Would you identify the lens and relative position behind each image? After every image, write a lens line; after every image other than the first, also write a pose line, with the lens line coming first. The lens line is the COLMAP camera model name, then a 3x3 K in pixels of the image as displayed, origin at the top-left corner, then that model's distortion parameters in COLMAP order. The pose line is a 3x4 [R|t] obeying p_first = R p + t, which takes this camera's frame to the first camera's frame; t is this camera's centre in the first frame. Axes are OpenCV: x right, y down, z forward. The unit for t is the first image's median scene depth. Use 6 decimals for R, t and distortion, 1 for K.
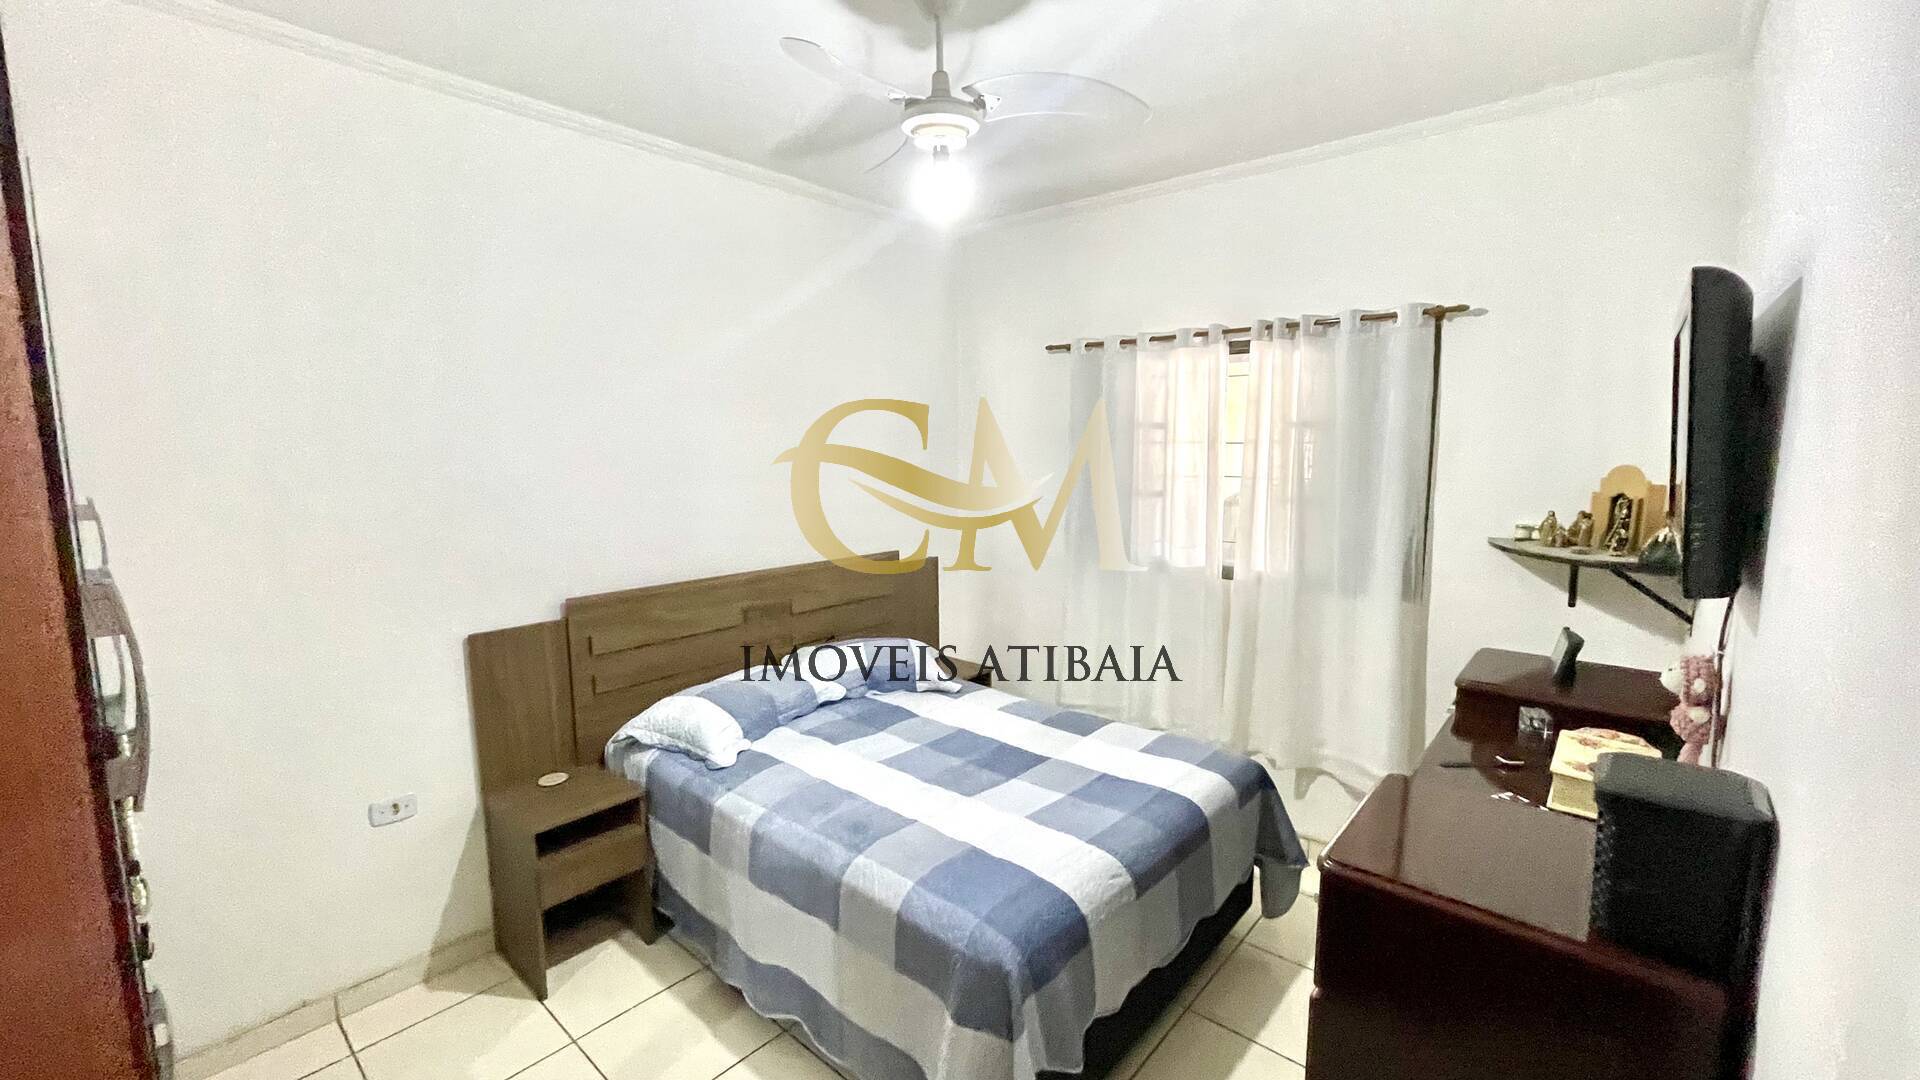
lens RADIAL K [[772.4, 0, 965.8], [0, 772.4, 535.7], [0, 0, 1]] dist [0.001003, -0.000173]
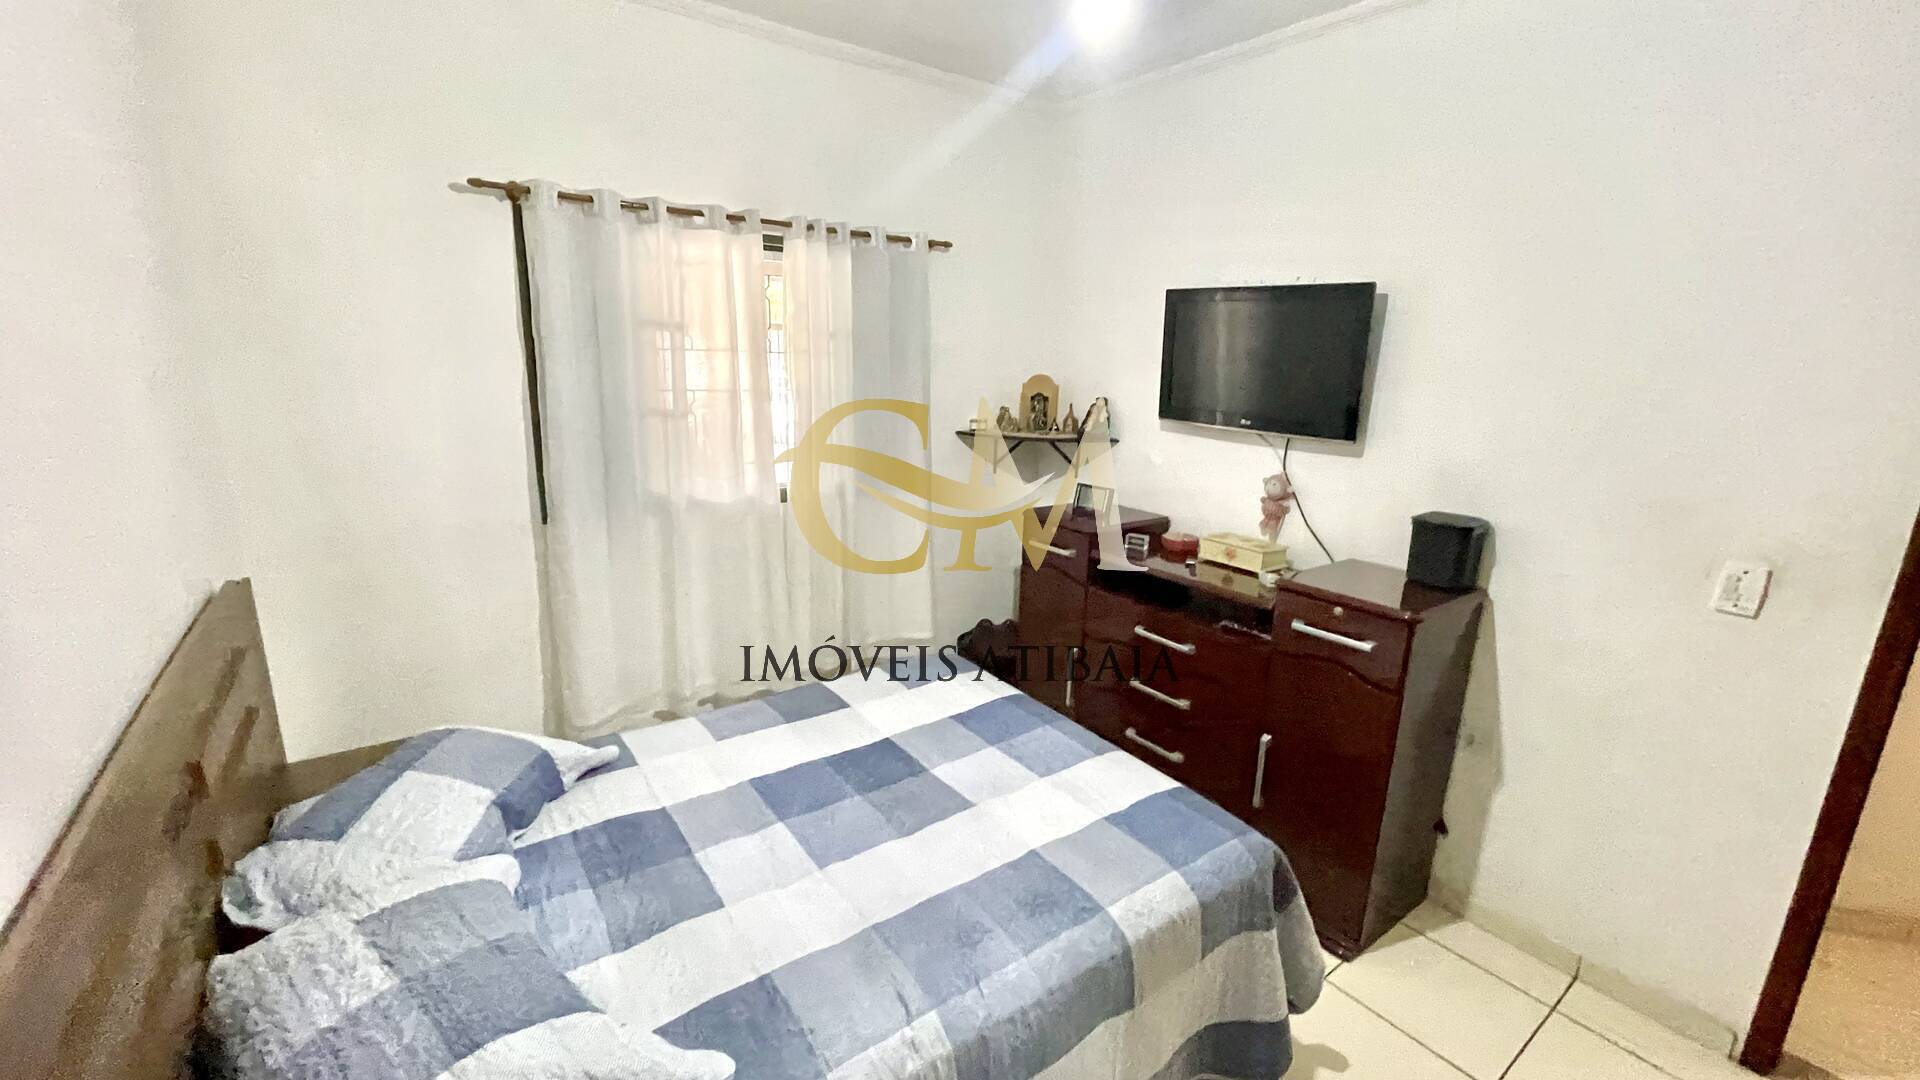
lens RADIAL K [[772.4, 0, 956.3], [0, 772.4, 539.7], [0, 0, 1]] dist [0.001003, -0.000173]
pose [[0.218279, -0.221007, 0.950531, -0.627617], [0.090174, 0.974419, 0.205854, -0.090229], [-0.971711, 0.040779, 0.232624, 0.726504]]
